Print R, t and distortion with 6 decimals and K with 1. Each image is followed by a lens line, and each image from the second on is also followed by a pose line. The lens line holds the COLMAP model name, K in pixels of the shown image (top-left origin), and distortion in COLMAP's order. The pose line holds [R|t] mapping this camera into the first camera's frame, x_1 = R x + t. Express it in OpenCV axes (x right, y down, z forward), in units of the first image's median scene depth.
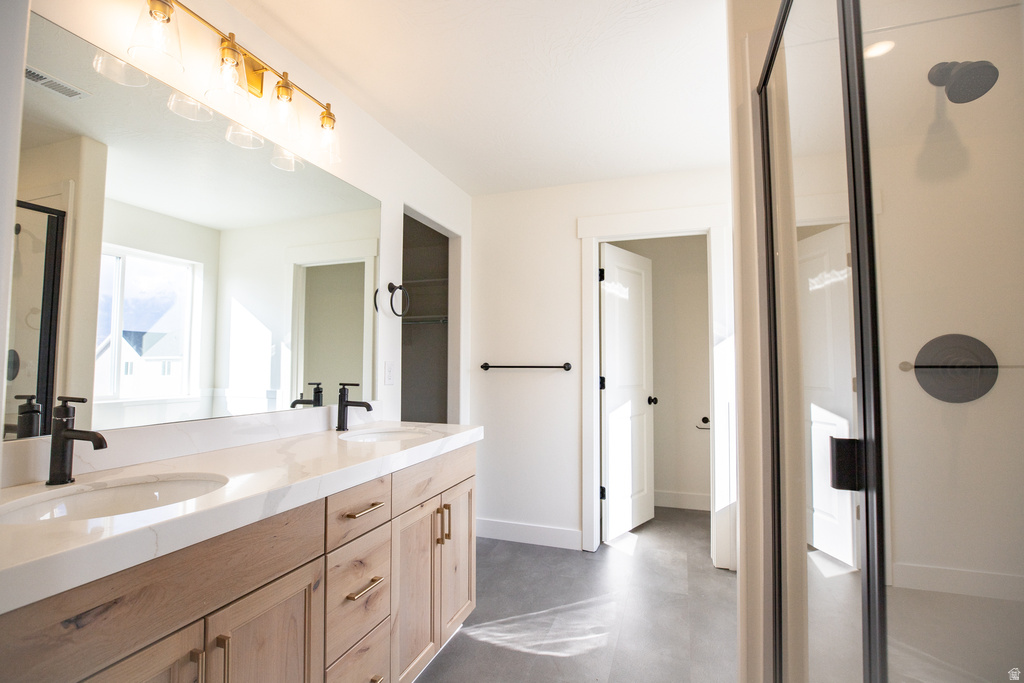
lens RADIAL K [[468.5, 0, 511.4], [0, 468.5, 341.0], [0, 0, 1]] dist [-0.019209, -0.000220]
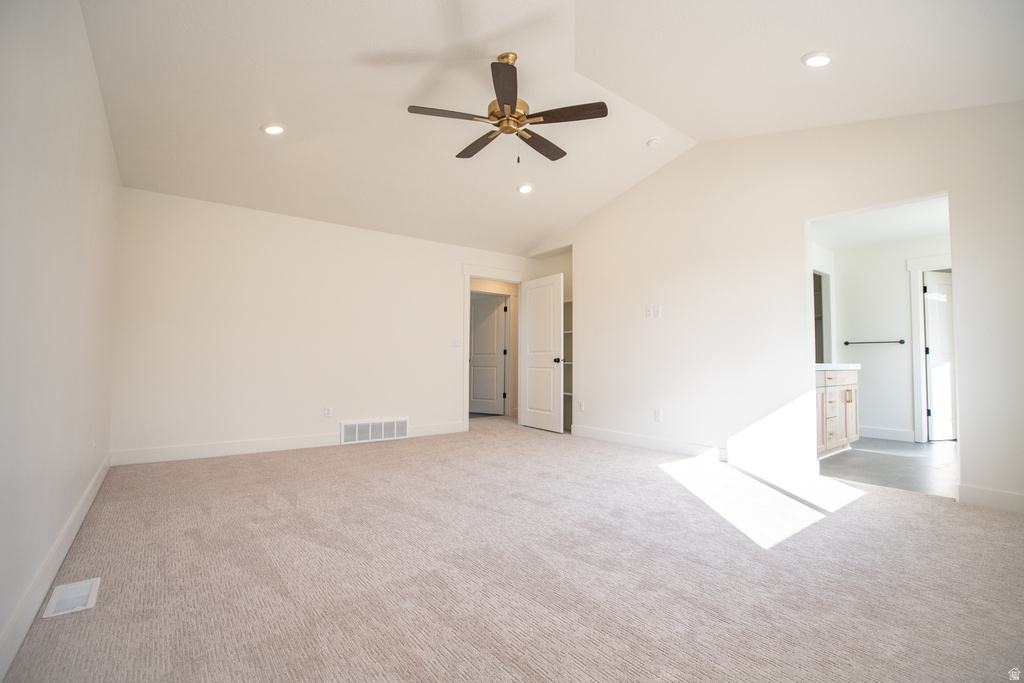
lens RADIAL K [[468.5, 0, 515.7], [0, 468.5, 343.4], [0, 0, 1]] dist [-0.019209, -0.000220]
pose [[0.845887, -0.022701, -0.532878, -0.192821], [0.029932, 0.999540, 0.004933, 0.006655], [0.532521, -0.020123, 0.846177, -1.312568]]
